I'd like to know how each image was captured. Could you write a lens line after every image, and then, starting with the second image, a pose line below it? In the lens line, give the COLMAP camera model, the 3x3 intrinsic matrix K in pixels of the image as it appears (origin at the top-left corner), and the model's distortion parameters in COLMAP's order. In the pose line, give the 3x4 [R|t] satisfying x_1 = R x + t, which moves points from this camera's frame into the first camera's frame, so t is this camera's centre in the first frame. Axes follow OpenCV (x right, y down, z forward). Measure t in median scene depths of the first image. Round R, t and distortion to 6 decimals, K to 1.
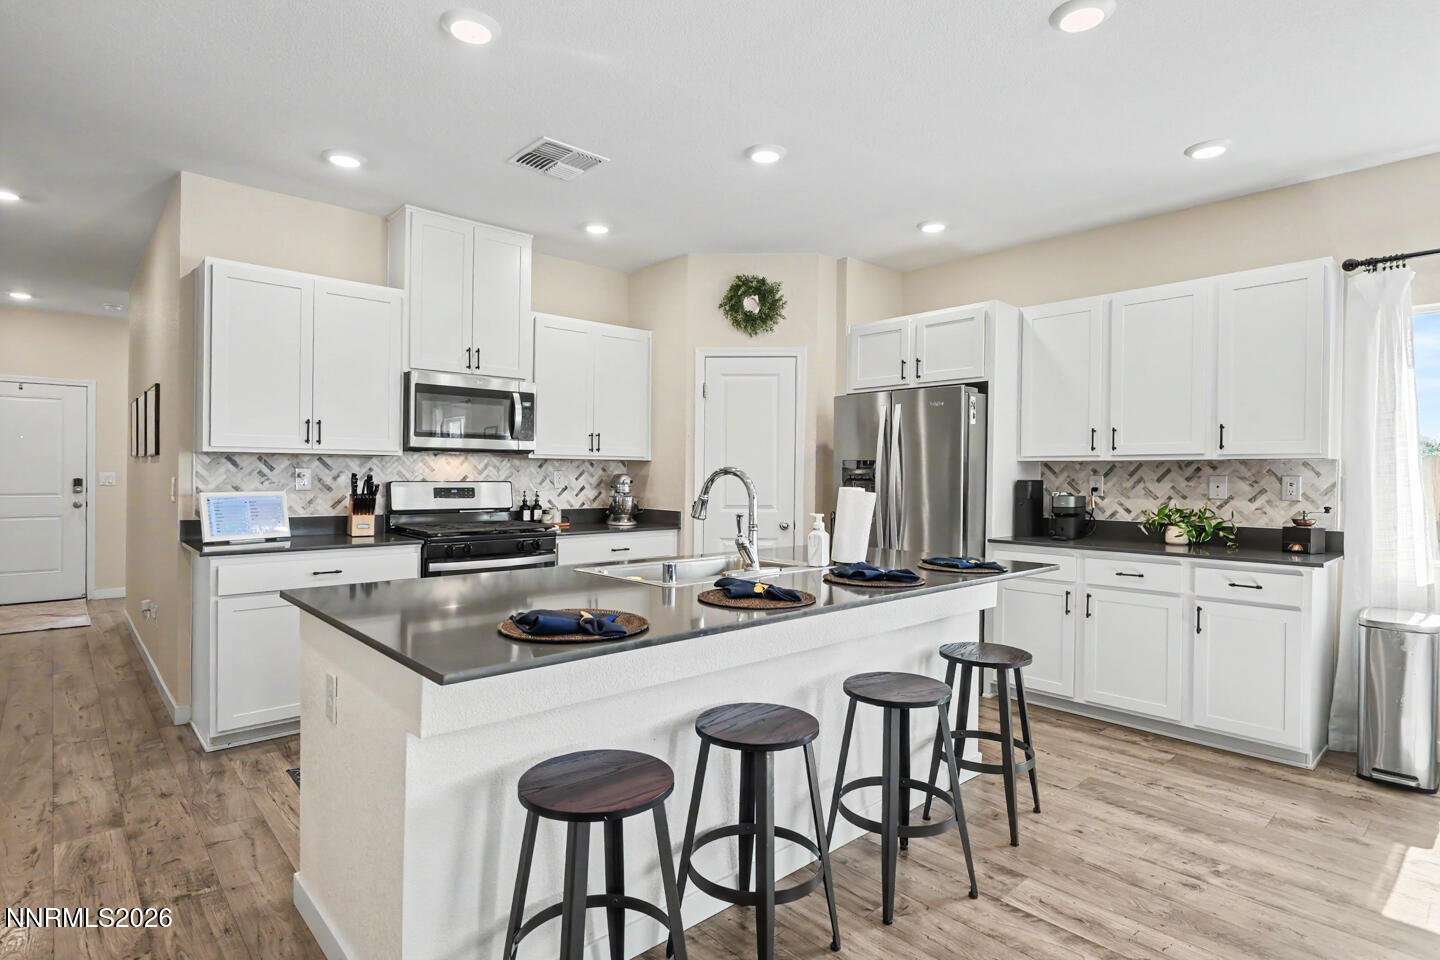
lens RADIAL K [[731.9, 0, 720.0], [0, 731.9, 480.0], [0, 0, 1]] dist [-0.002974, -0.000450]
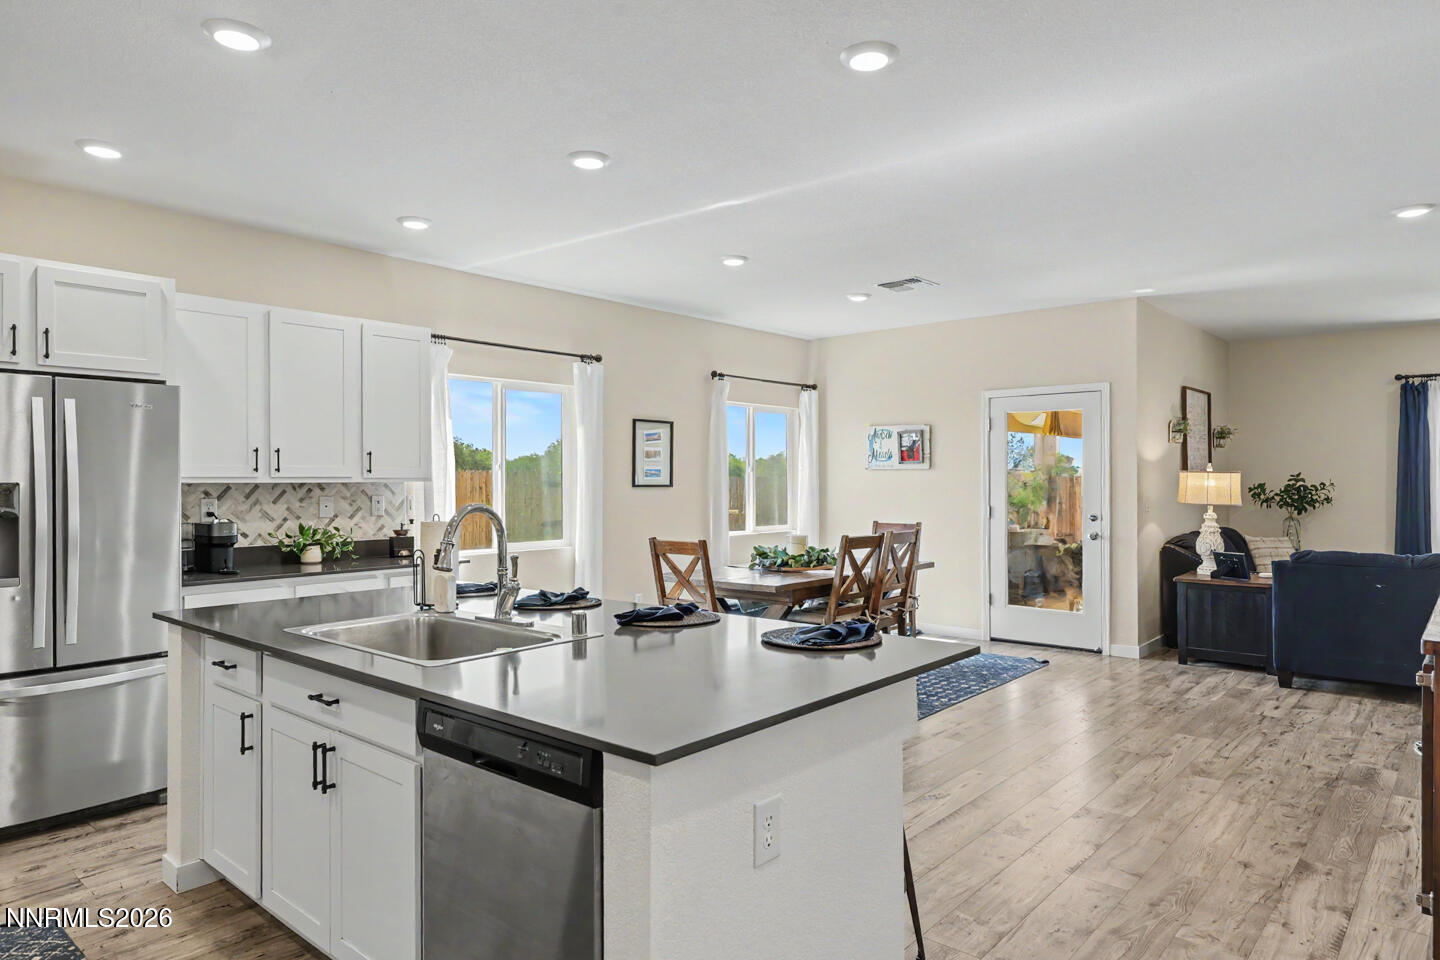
lens RADIAL K [[896.1, 0, 720.0], [0, 896.1, 480.0], [0, 0, 1]] dist [0.008801, -0.000925]
pose [[-0.116177, -0.005901, 0.993211, -0.656926], [0.010463, 0.999920, 0.007165, -0.030822], [-0.993173, 0.011224, -0.116106, 0.530166]]
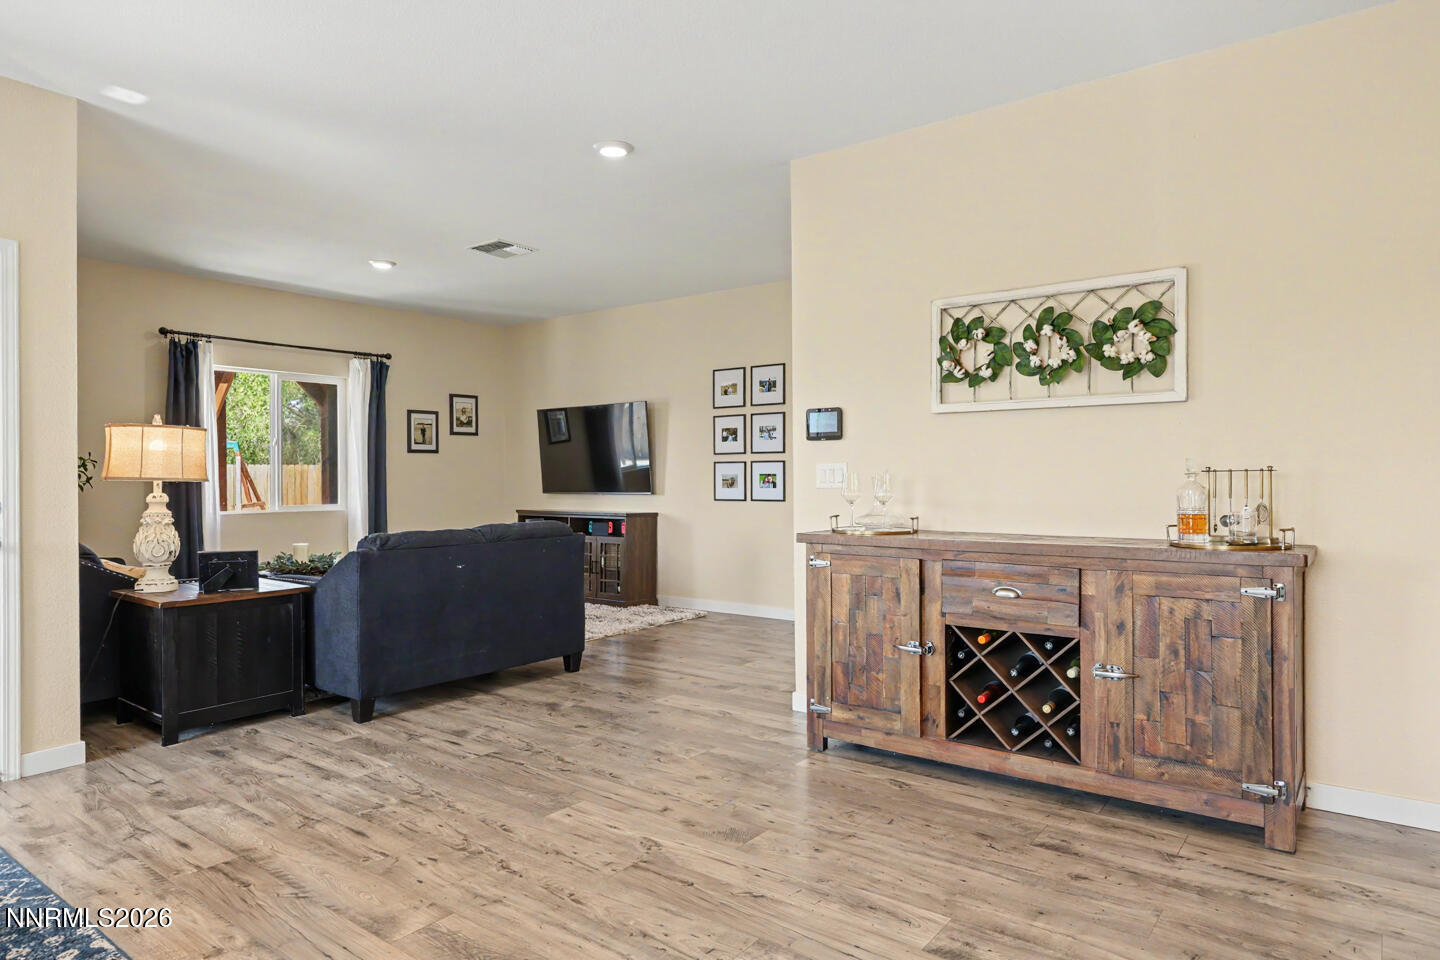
lens RADIAL K [[856.5, 0, 737.6], [0, 856.5, 478.5], [0, 0, 1]] dist [-0.001104, 0.000040]
pose [[-0.981368, -0.001180, -0.192134, 0.387217], [-0.002906, 0.999958, 0.008702, 0.022423], [0.192115, 0.009098, -0.981330, 0.540108]]
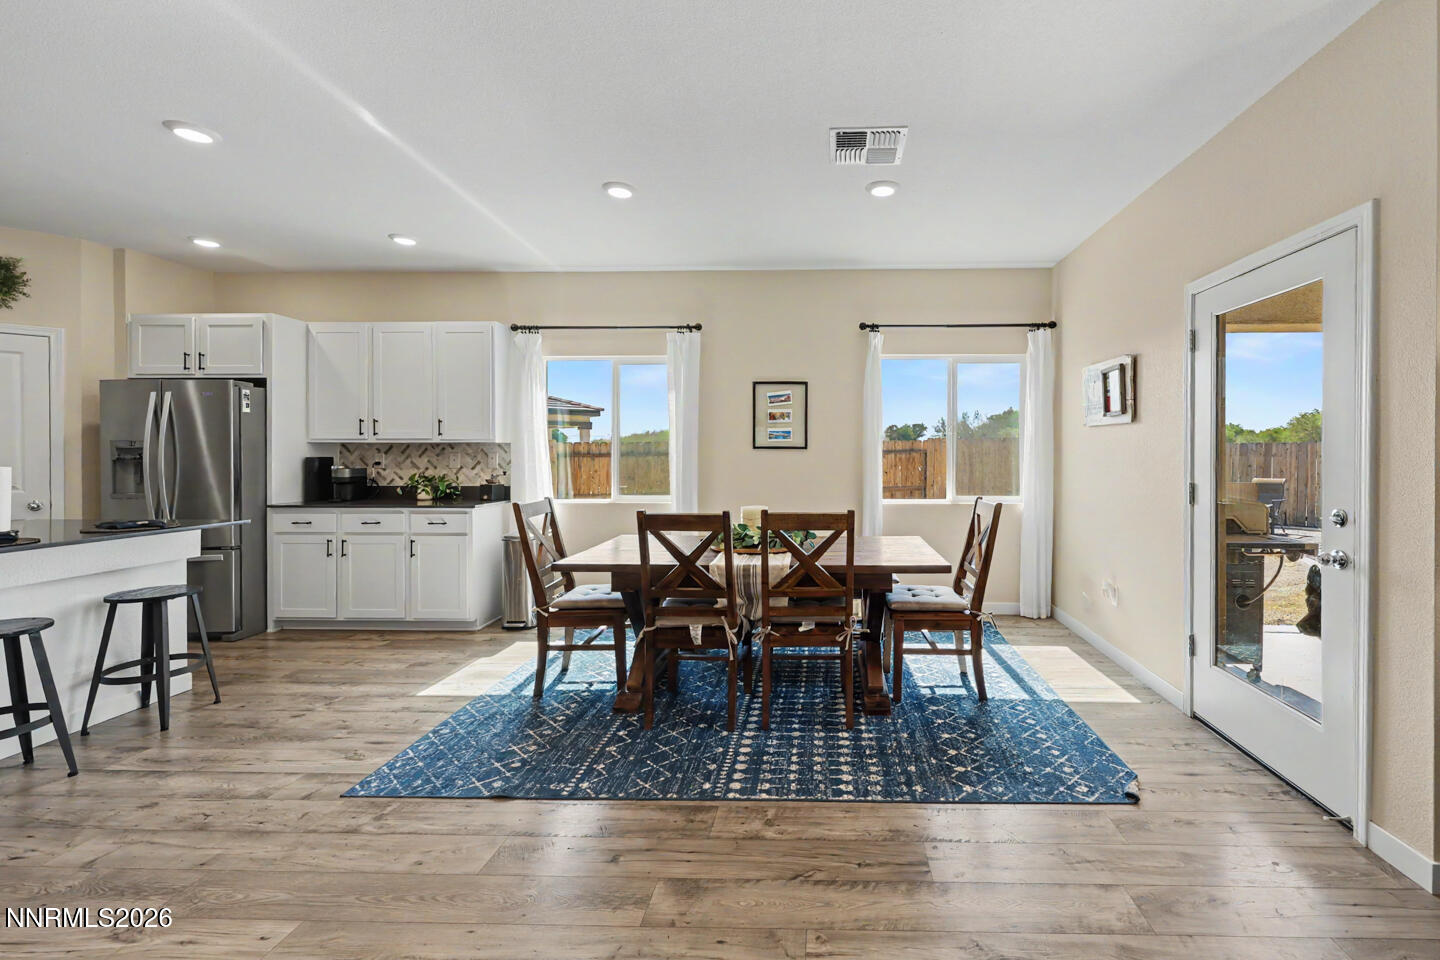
lens RADIAL K [[612.0, 0, 809.2], [0, 612.0, 455.3], [0, 0, 1]] dist [-0.001021, 0.000257]
pose [[0.691683, -0.011646, 0.722107, 0.252718], [0.010033, 0.999928, 0.006517, -0.001489], [-0.722131, 0.002737, 0.691751, -0.381337]]
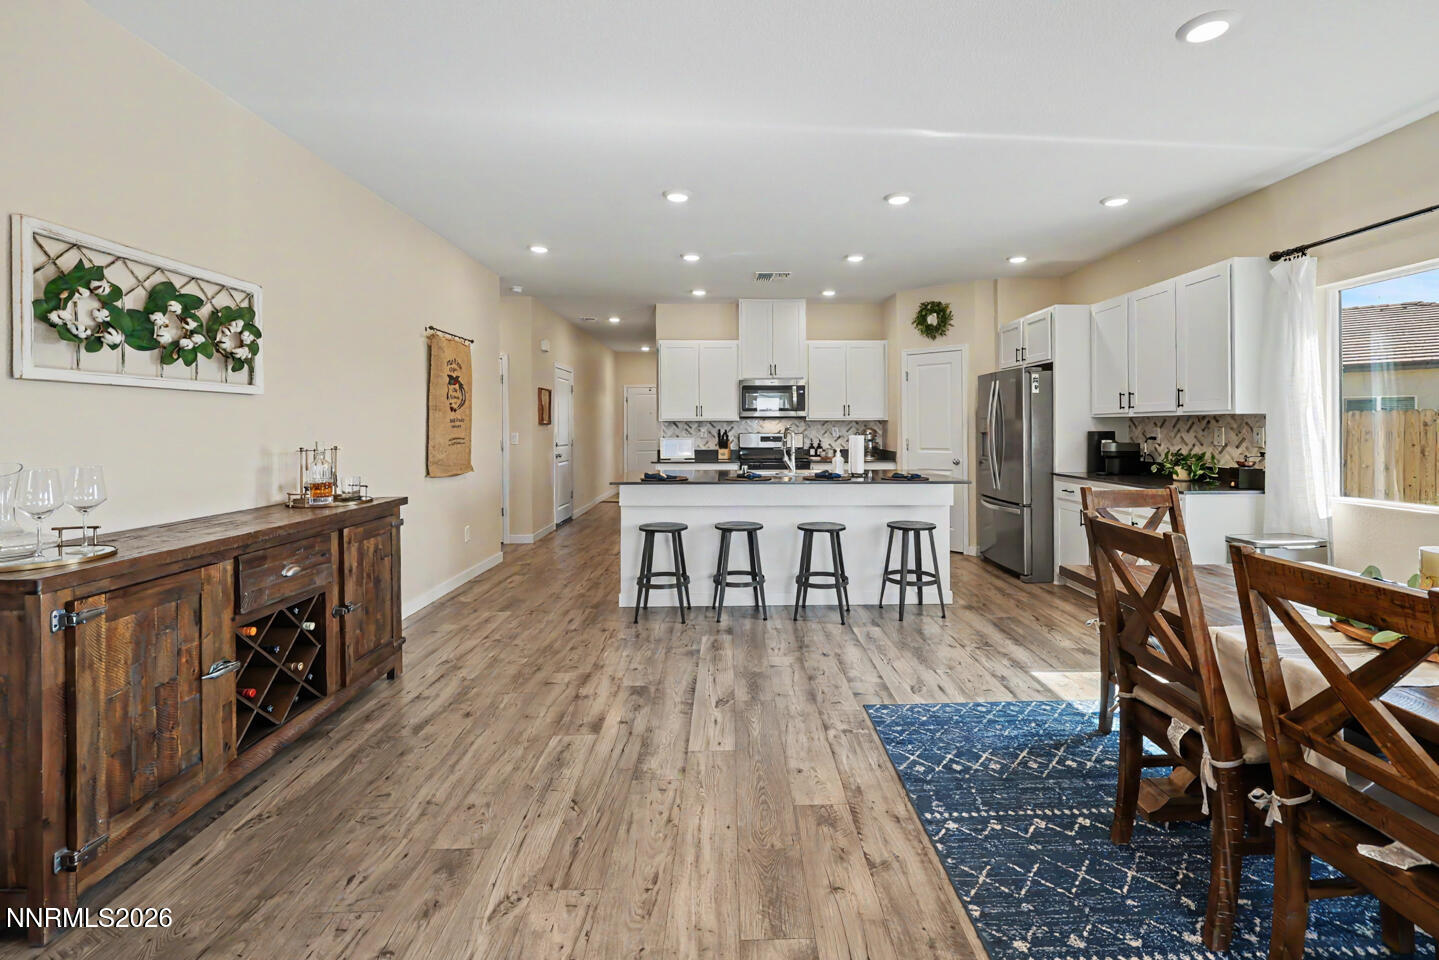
lens RADIAL K [[628.5, 0, 749.3], [0, 628.5, 423.3], [0, 0, 1]] dist [-0.000070, -0.000183]
pose [[0.760886, -0.013003, -0.648755, 0.710261], [0.002646, 0.999853, -0.016936, 0.003416], [0.648880, 0.011169, 0.760809, -0.312424]]
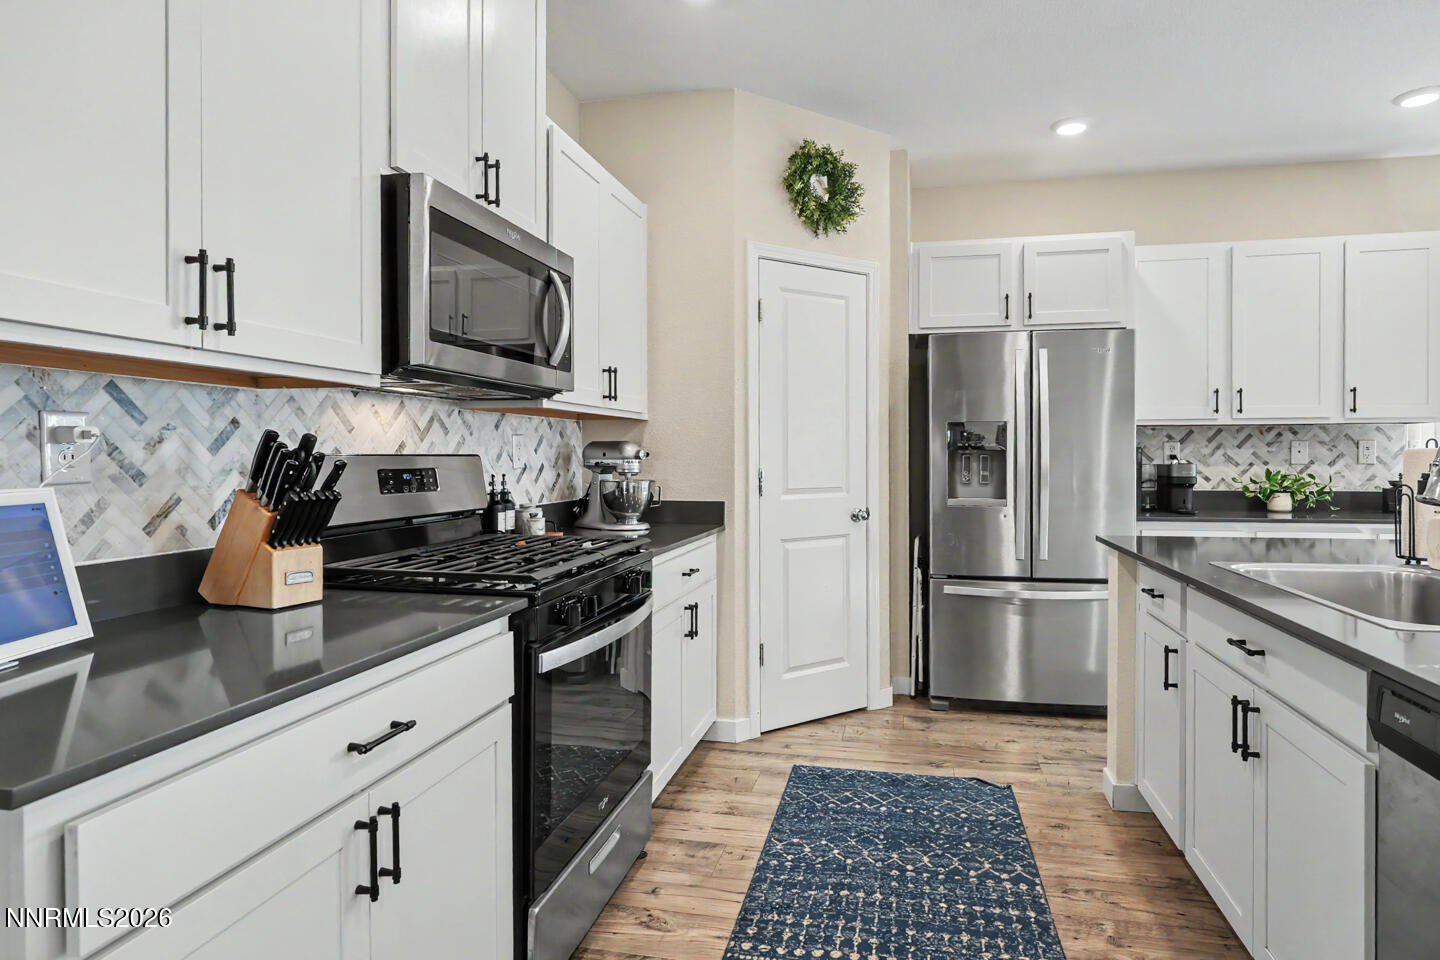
lens RADIAL K [[790.9, 0, 747.7], [0, 790.9, 458.6], [0, 0, 1]] dist [0.003023, 0.001273]
pose [[0.804483, -0.011544, 0.593863, -0.520583], [0.012275, 0.999921, 0.002809, 0.005875], [-0.593849, 0.005030, 0.804561, 0.534774]]
